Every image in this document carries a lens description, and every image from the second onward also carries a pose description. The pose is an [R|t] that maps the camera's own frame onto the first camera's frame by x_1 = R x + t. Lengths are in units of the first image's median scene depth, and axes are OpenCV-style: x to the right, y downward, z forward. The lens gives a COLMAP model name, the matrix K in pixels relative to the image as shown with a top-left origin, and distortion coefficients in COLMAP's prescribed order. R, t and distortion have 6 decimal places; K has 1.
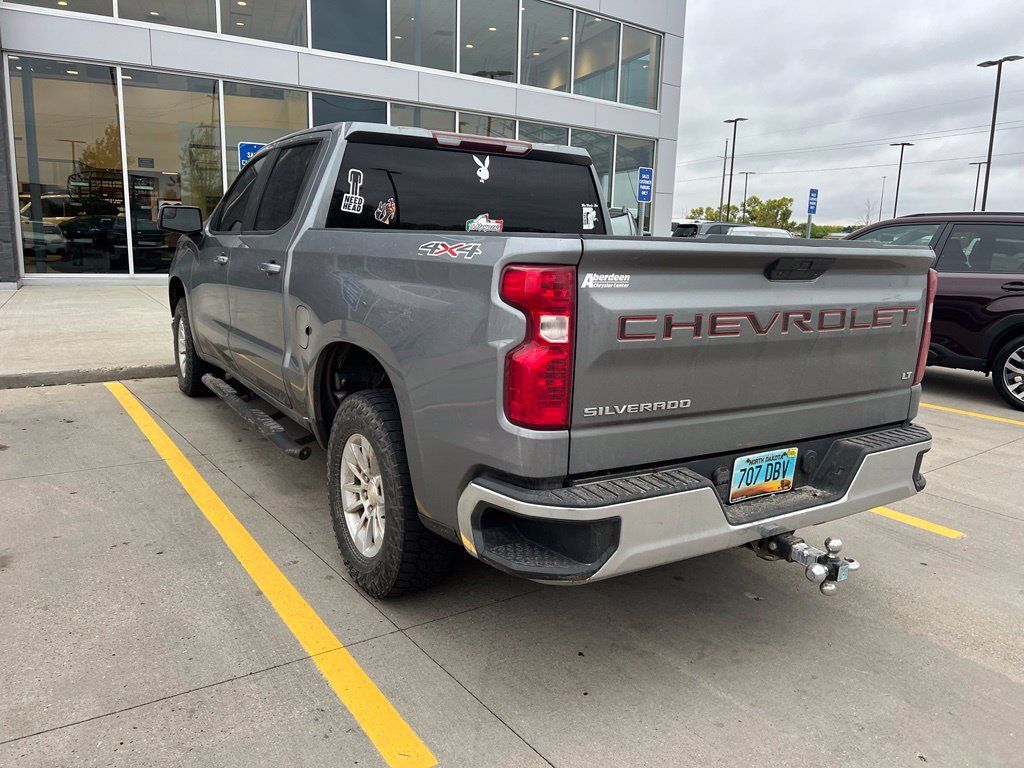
lens RADIAL K [[764.9, 0, 522.0], [0, 764.9, 376.6], [0, 0, 1]] dist [0.060282, -0.063846]
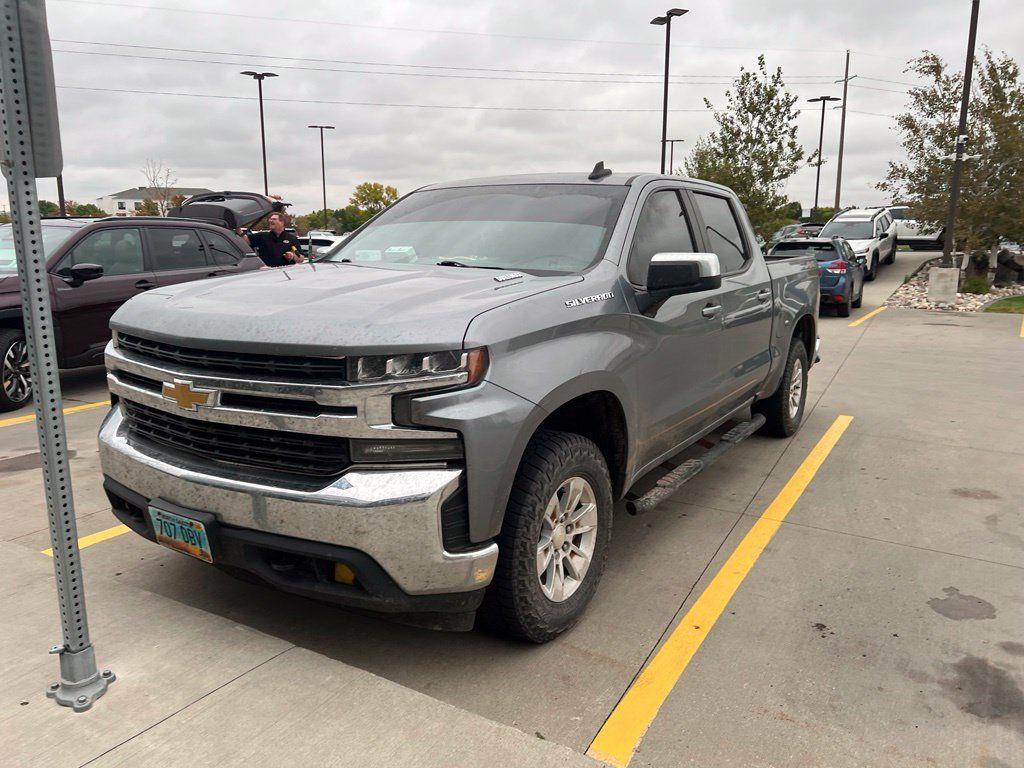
lens RADIAL K [[764.9, 0, 511.3], [0, 764.9, 383.2], [0, 0, 1]] dist [0.060282, -0.063846]
pose [[-0.422678, -0.205906, 0.882579, -1.406915], [0.144828, 0.945987, 0.290059, -0.468487], [-0.894633, 0.250424, -0.370027, 2.013171]]
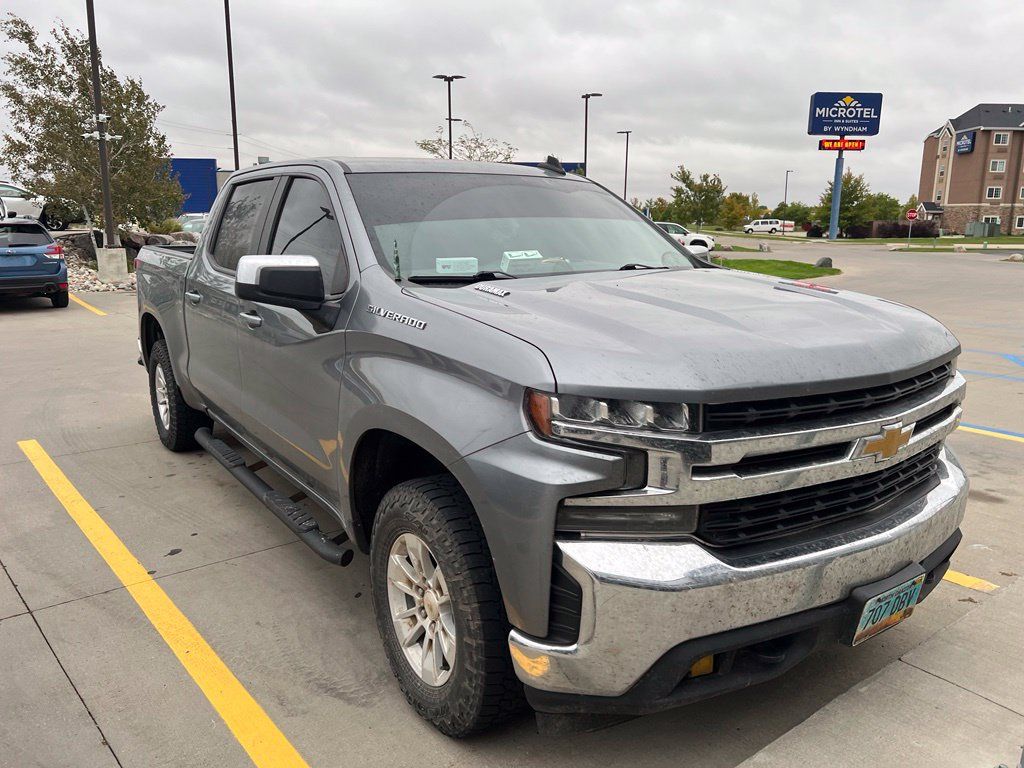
lens RADIAL K [[764.9, 0, 522.0], [0, 764.9, 381.8], [0, 0, 1]] dist [0.060282, -0.063846]
pose [[-0.997766, -0.028147, -0.060581, -0.317315], [-0.049116, 0.923790, 0.379737, -0.548565], [0.045276, 0.381864, -0.923109, 2.545304]]
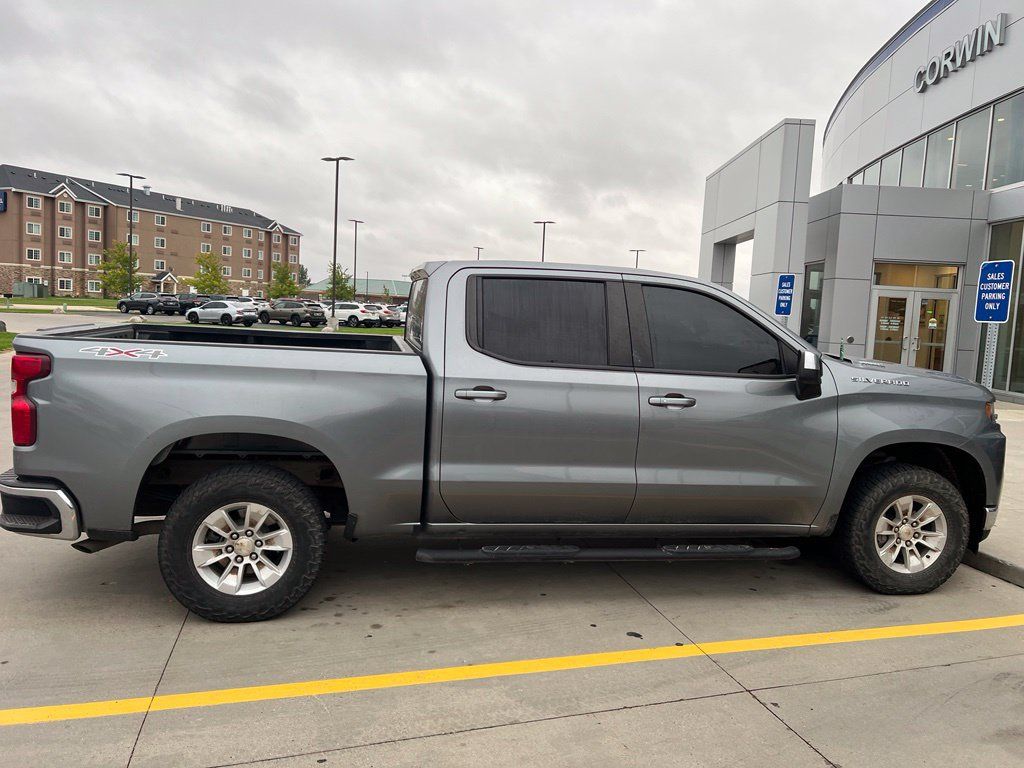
lens RADIAL K [[764.9, 0, 517.0], [0, 764.9, 382.2], [0, 0, 1]] dist [0.060282, -0.063846]
pose [[-0.359730, 0.040210, -0.932190, 1.145711], [-0.230371, 0.964313, 0.130495, -0.361096], [0.904170, 0.261692, -0.337629, 1.766711]]
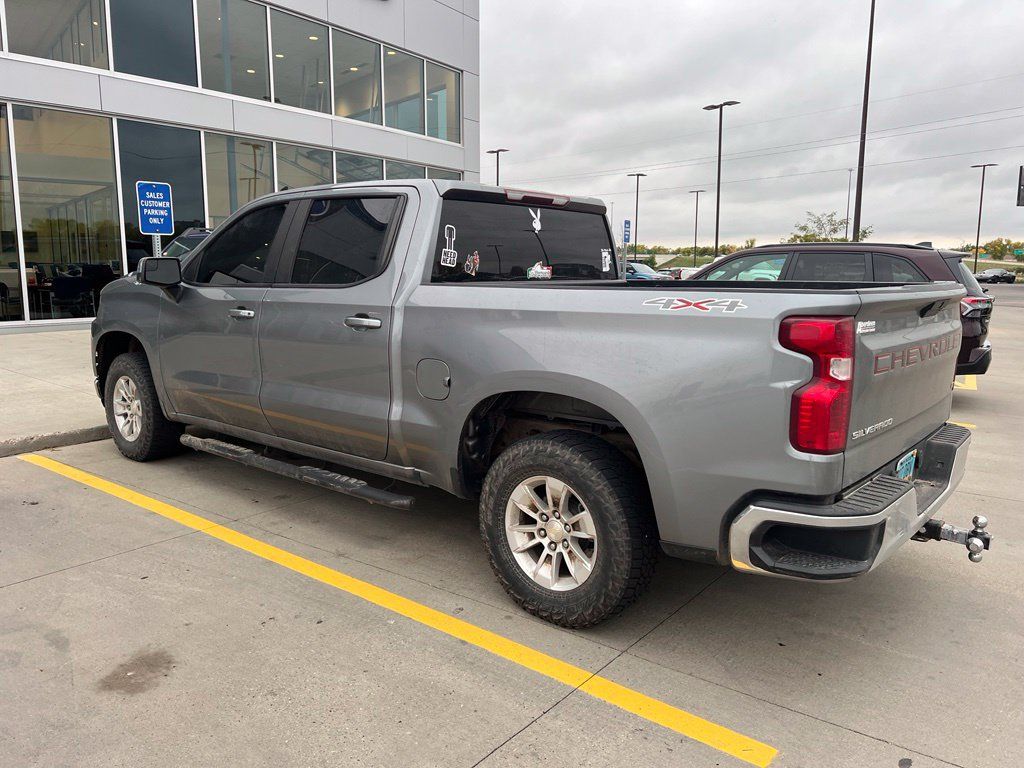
lens RADIAL K [[764.9, 0, 515.0], [0, 764.9, 376.9], [0, 0, 1]] dist [0.060282, -0.063846]
pose [[0.953388, -0.069647, 0.293601, -0.454573], [0.078360, 0.996763, -0.018004, -0.038648], [-0.291396, 0.040172, 0.955759, -0.009679]]
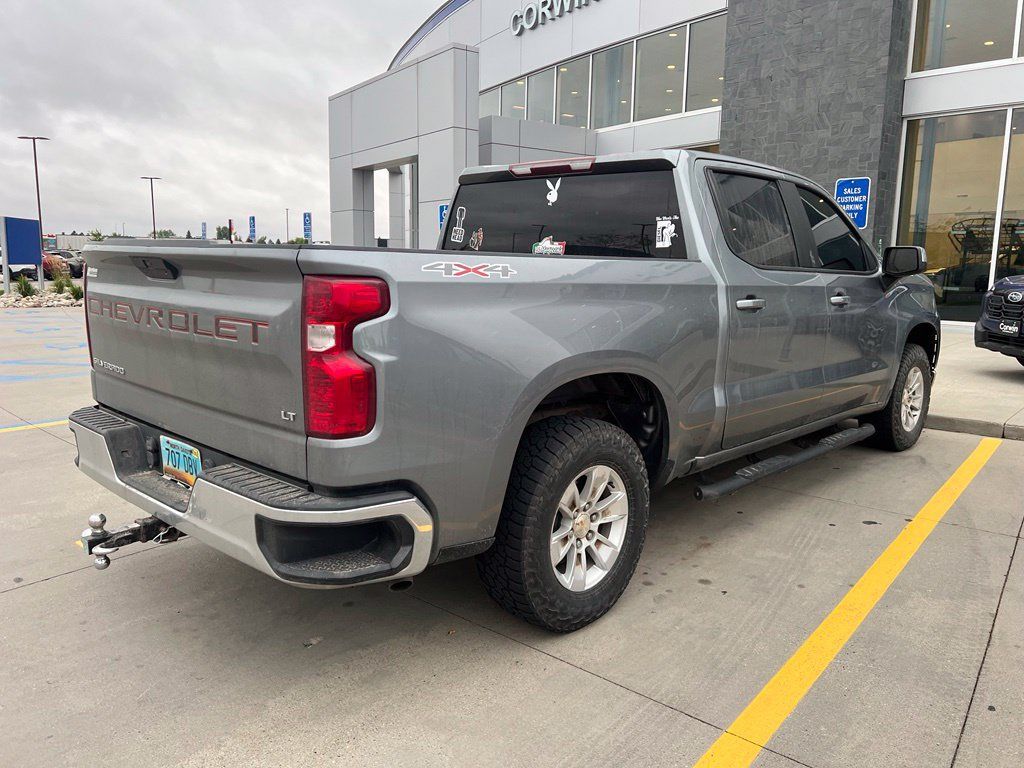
lens RADIAL K [[764.9, 0, 523.7], [0, 764.9, 379.1], [0, 0, 1]] dist [0.060282, -0.063846]
pose [[0.252650, 0.120278, -0.960053, 1.026129], [-0.187379, 0.979541, 0.073409, -0.108523], [0.949240, 0.161347, 0.270018, 0.813265]]
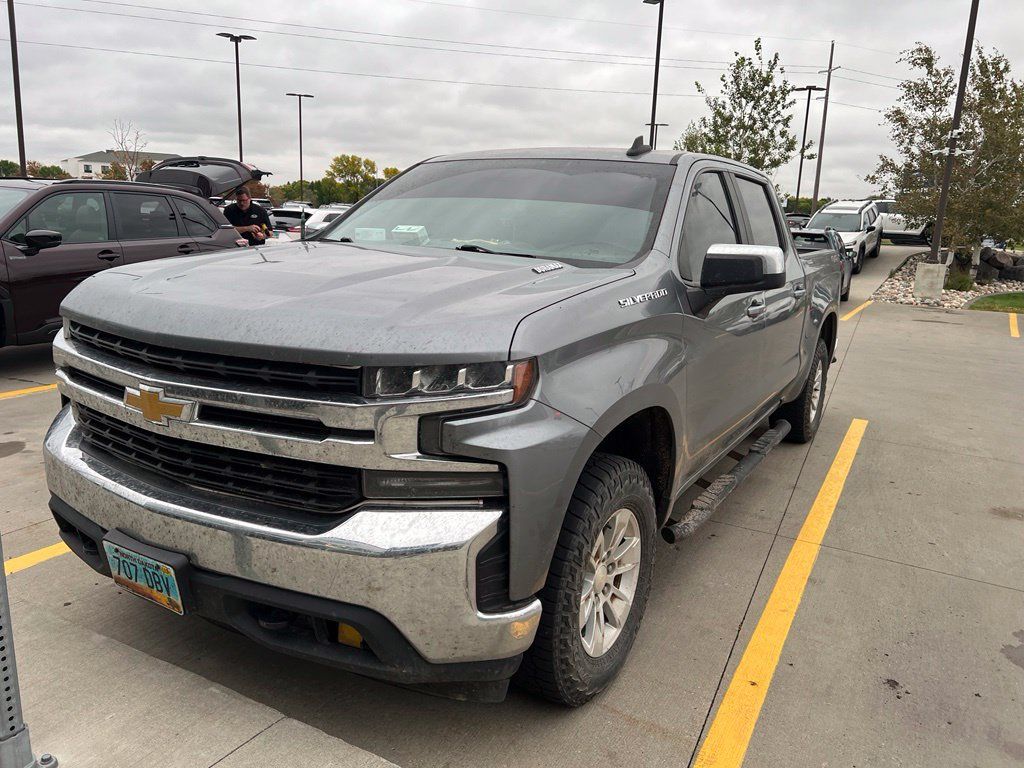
lens RADIAL K [[764.9, 0, 515.4], [0, 764.9, 378.0], [0, 0, 1]] dist [0.060282, -0.063846]
pose [[-0.452097, -0.235050, 0.860442, -1.259006], [0.105762, 0.943723, 0.313371, -0.464009], [-0.885677, 0.232676, -0.401794, 2.009346]]
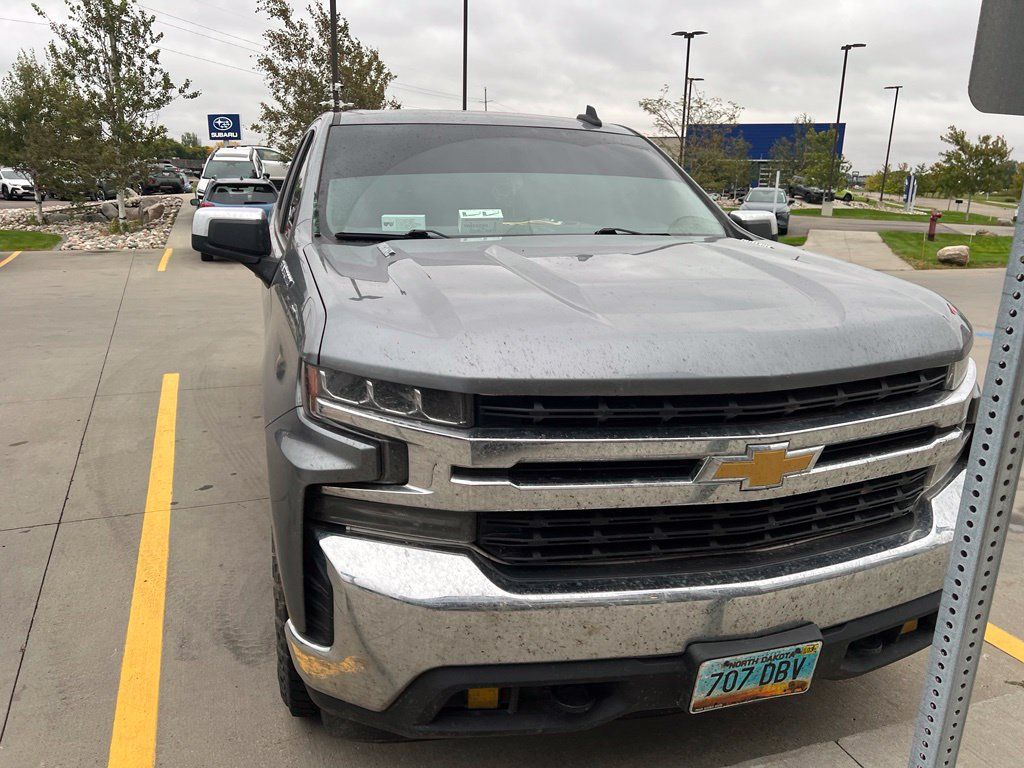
lens RADIAL K [[764.9, 0, 510.0], [0, 764.9, 391.3], [0, 0, 1]] dist [0.060282, -0.063846]
pose [[-0.963557, -0.118796, 0.239676, -0.597653], [-0.002572, 0.900054, 0.435771, -0.531895], [-0.267489, 0.419274, -0.867559, 2.443008]]
